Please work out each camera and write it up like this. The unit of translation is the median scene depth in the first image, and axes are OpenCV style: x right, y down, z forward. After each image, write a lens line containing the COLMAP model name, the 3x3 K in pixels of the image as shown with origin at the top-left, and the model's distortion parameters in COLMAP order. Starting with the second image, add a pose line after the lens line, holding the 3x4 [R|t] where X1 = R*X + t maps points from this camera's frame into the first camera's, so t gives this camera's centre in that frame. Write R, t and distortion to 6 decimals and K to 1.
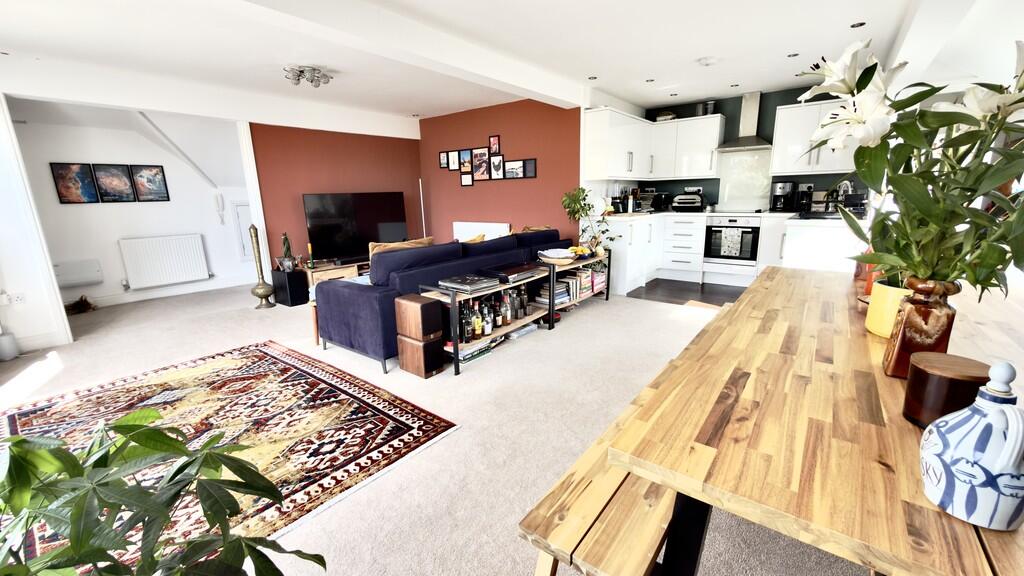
lens RADIAL K [[404.9, 0, 512.7], [0, 404.9, 287.5], [0, 0, 1]] dist [0.000926, -0.000079]
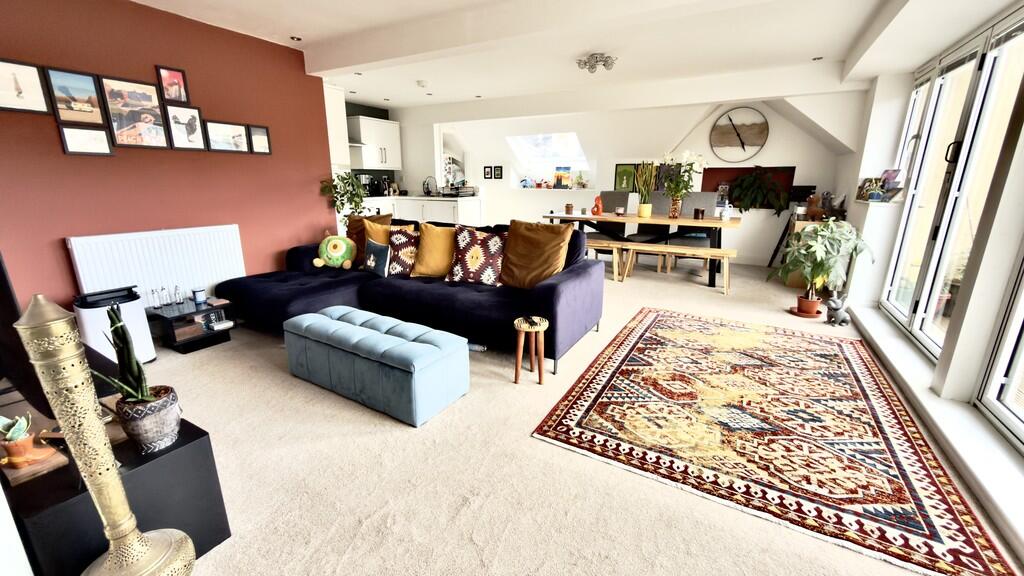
lens RADIAL K [[404.9, 0, 511.9], [0, 404.9, 285.3], [0, 0, 1]] dist [0.000926, -0.000079]
pose [[-0.131860, -0.227962, 0.964700, -1.236938], [0.220351, 0.942108, 0.252742, -0.234594], [-0.966467, 0.245899, -0.073995, 1.166762]]
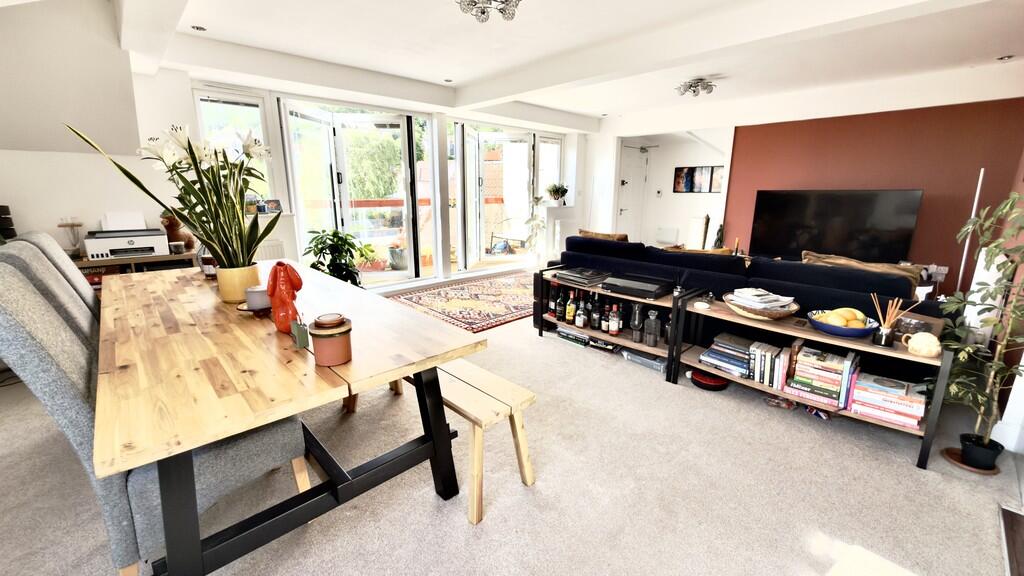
lens RADIAL K [[404.9, 0, 513.9], [0, 404.9, 290.8], [0, 0, 1]] dist [0.000926, -0.000079]
pose [[-0.148970, 0.258611, -0.954426, 0.944712], [-0.220046, 0.932325, 0.286968, -0.237387], [0.964048, 0.252767, -0.081982, 0.882177]]
